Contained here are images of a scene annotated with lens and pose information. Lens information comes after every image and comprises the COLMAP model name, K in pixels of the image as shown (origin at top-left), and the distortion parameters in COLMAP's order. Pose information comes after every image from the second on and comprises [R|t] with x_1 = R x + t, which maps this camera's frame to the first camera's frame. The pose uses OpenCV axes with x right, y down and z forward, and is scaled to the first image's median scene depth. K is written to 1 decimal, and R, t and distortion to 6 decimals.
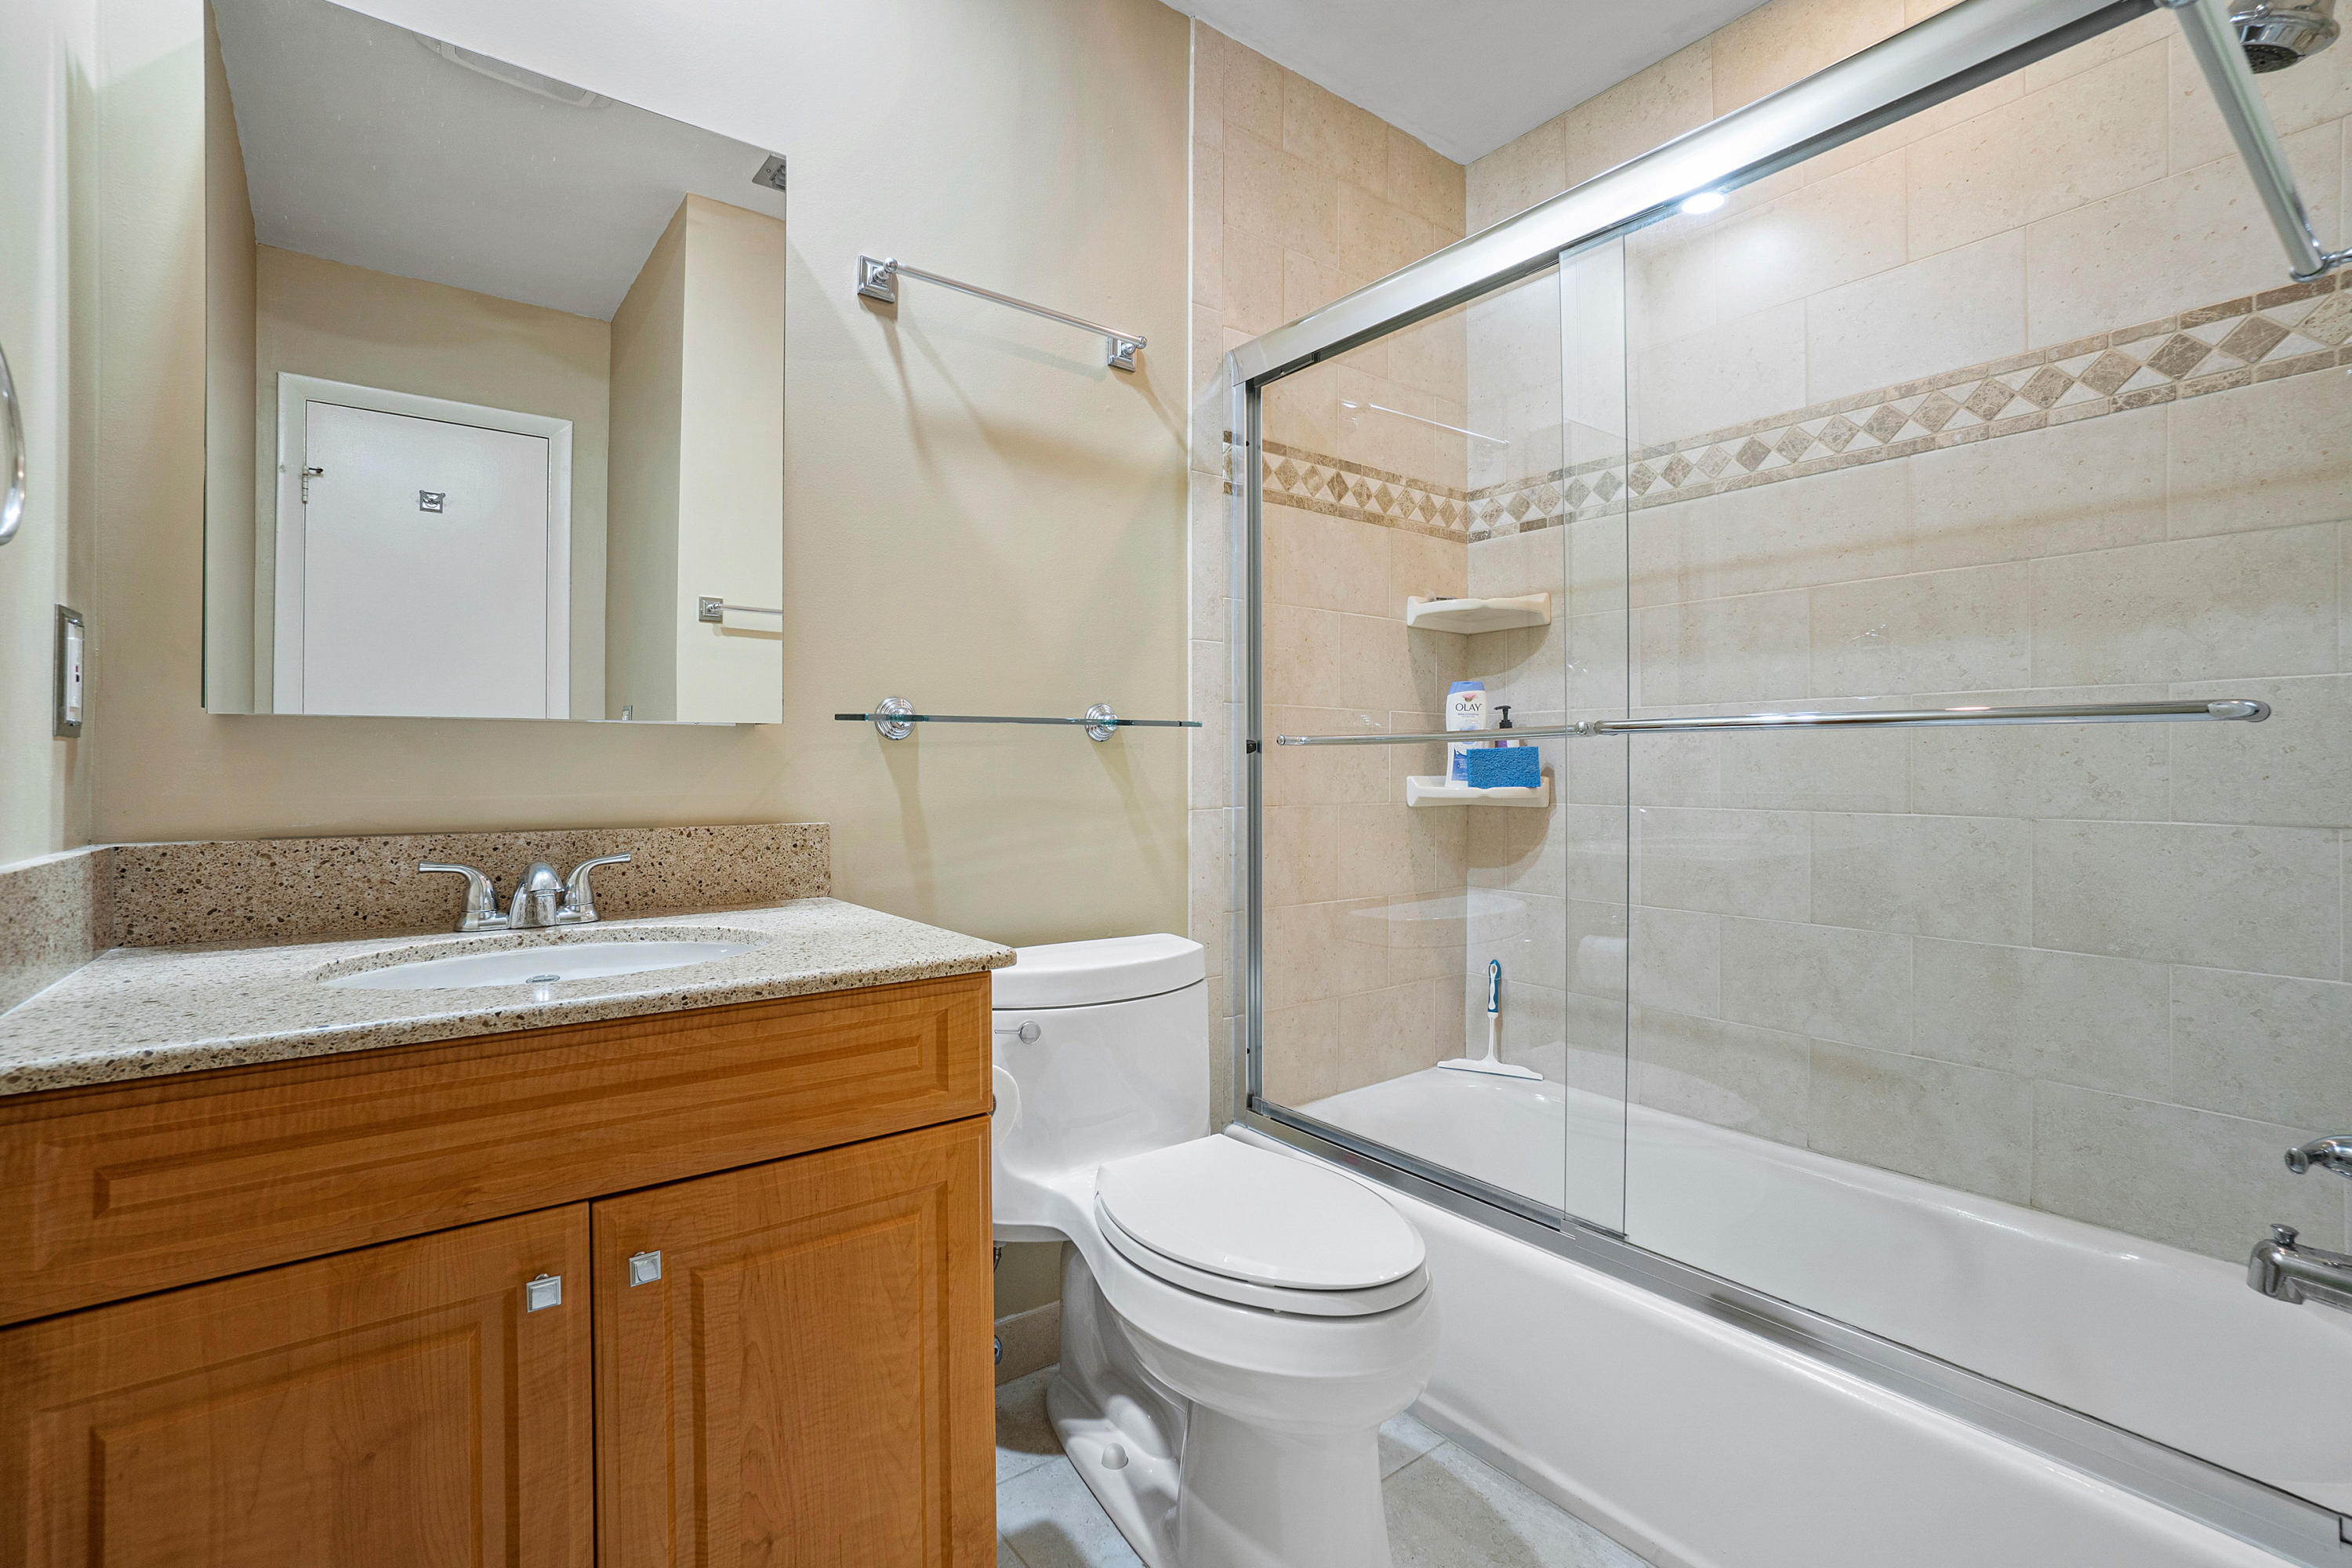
lens RADIAL K [[1054.5, 0, 1167.8], [0, 1054.5, 769.1], [0, 0, 1]] dist [-0.040943, 0.018069]
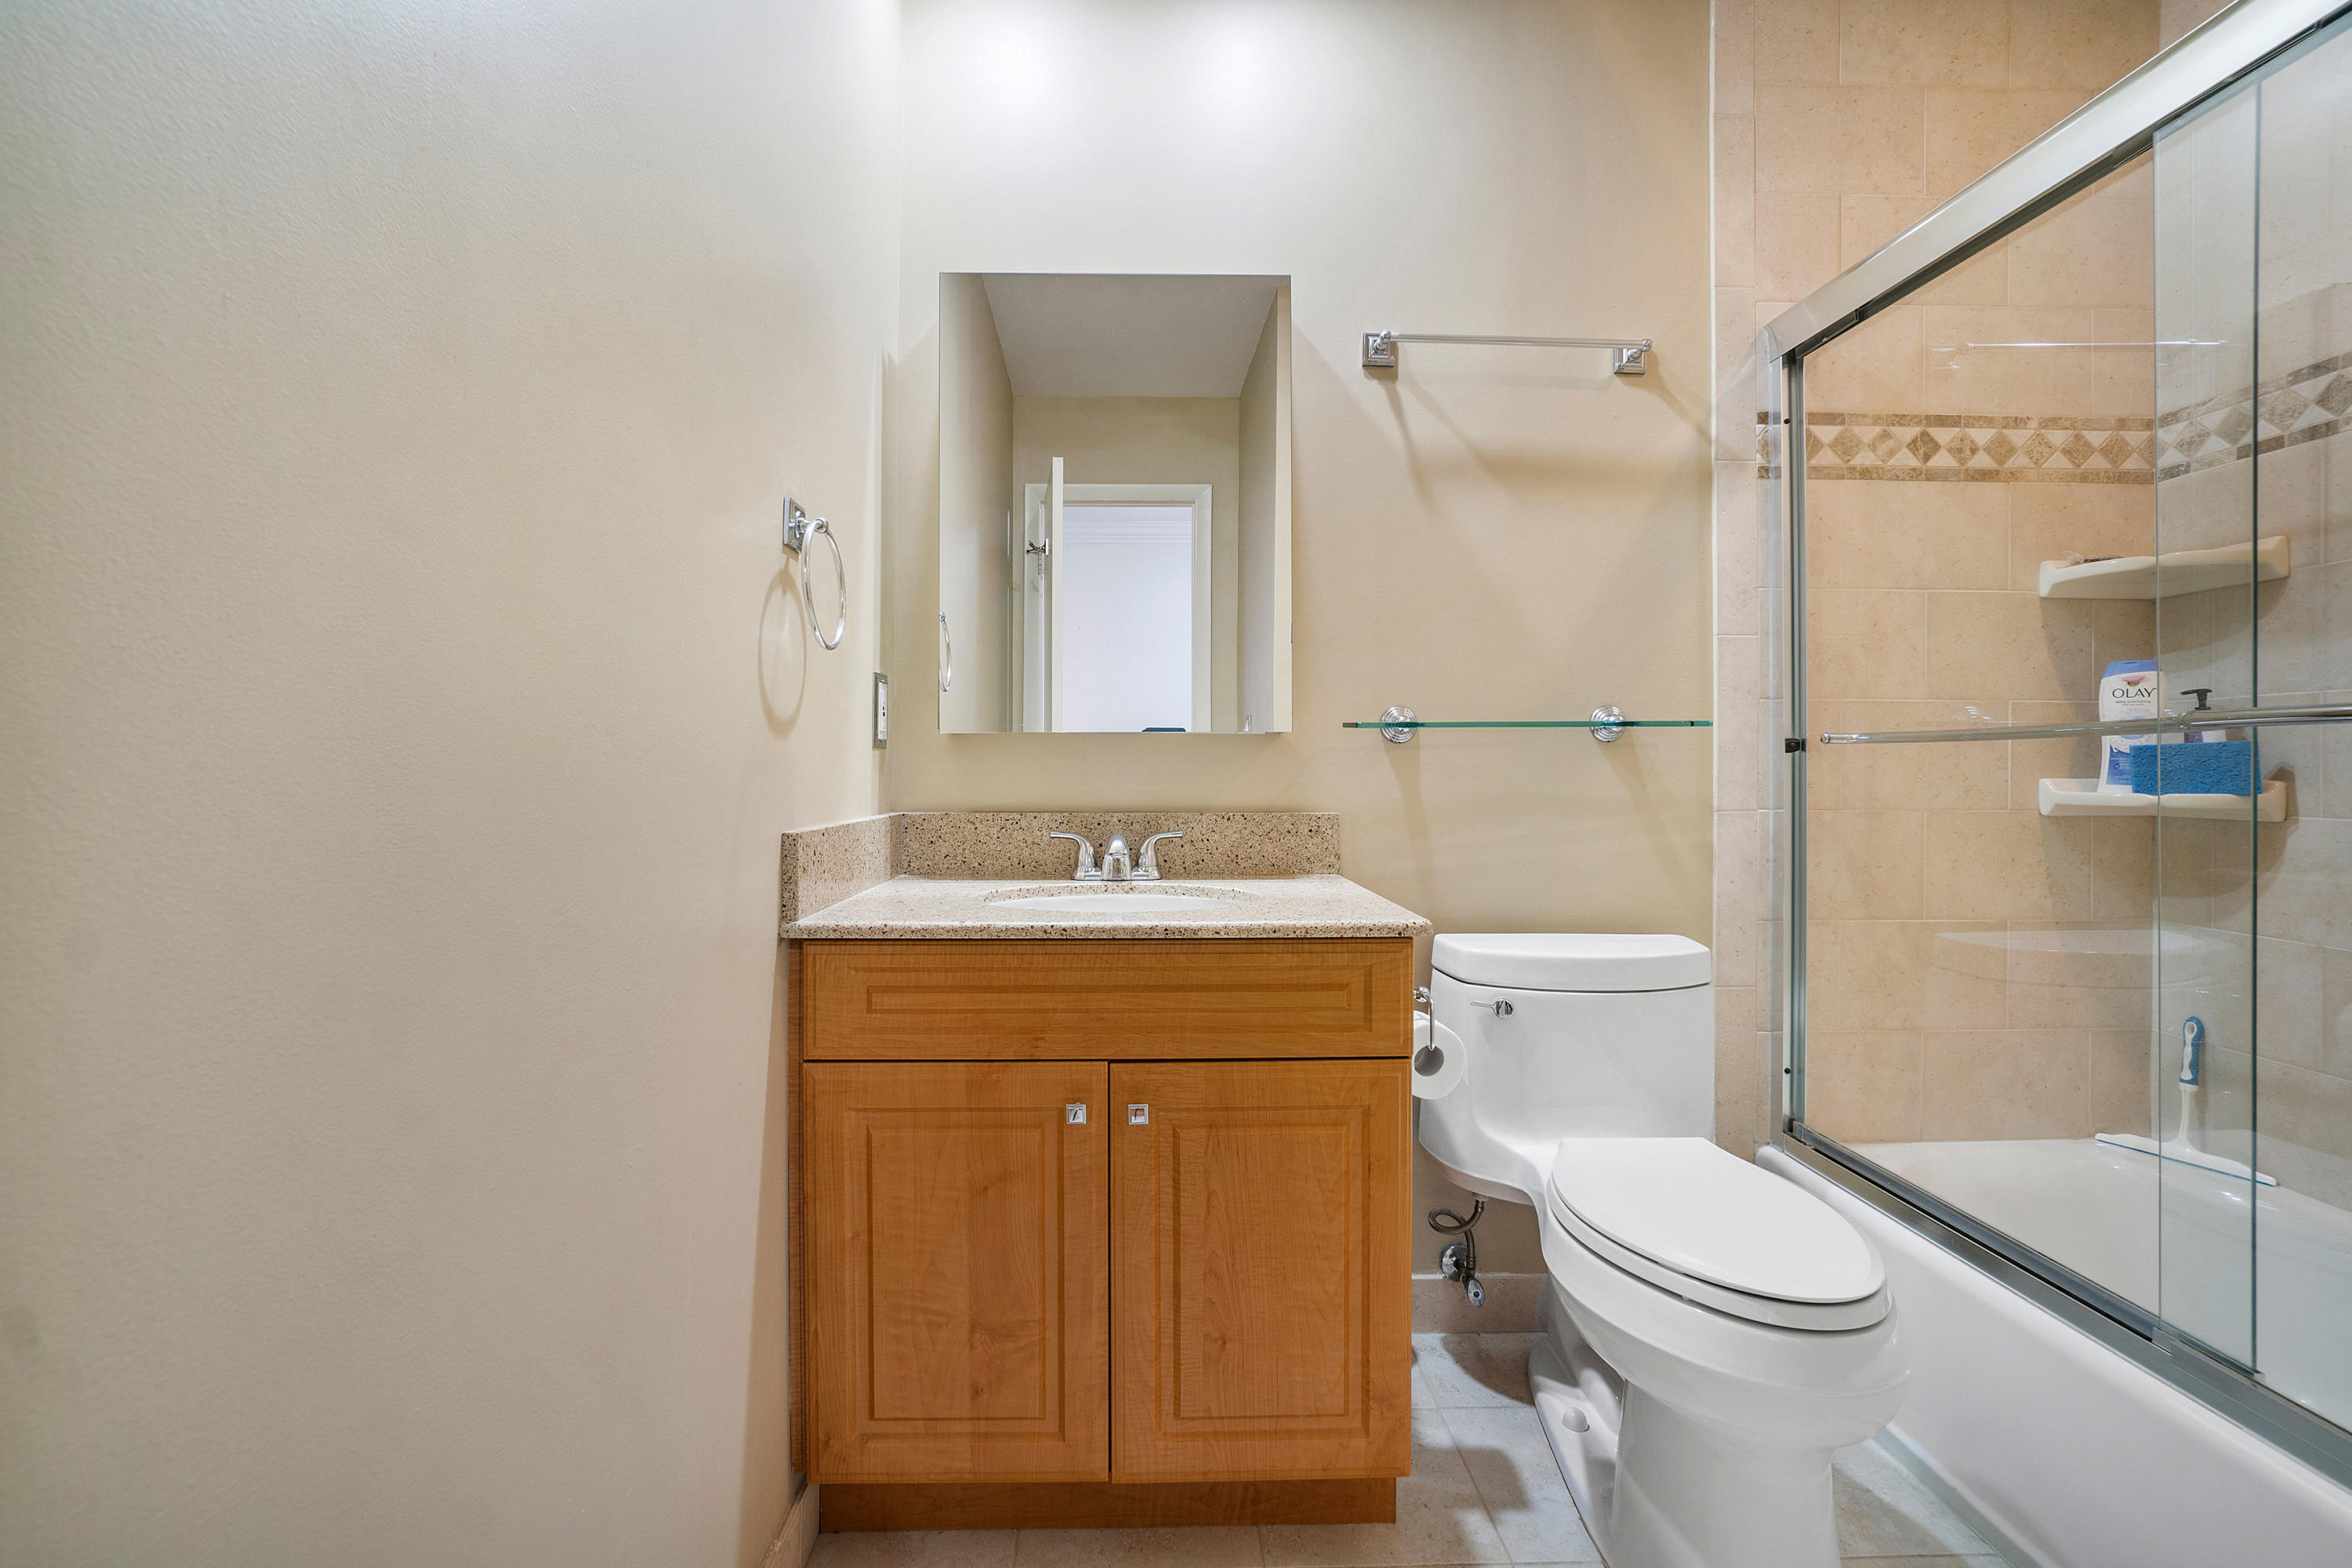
lens RADIAL K [[1054.5, 0, 1167.8], [0, 1054.5, 769.1], [0, 0, 1]] dist [-0.040943, 0.018069]
pose [[0.815770, 0.003484, -0.578366, 0.171887], [-0.002430, 0.999994, 0.002595, -0.001428], [0.578371, -0.000711, 0.815773, -0.077613]]
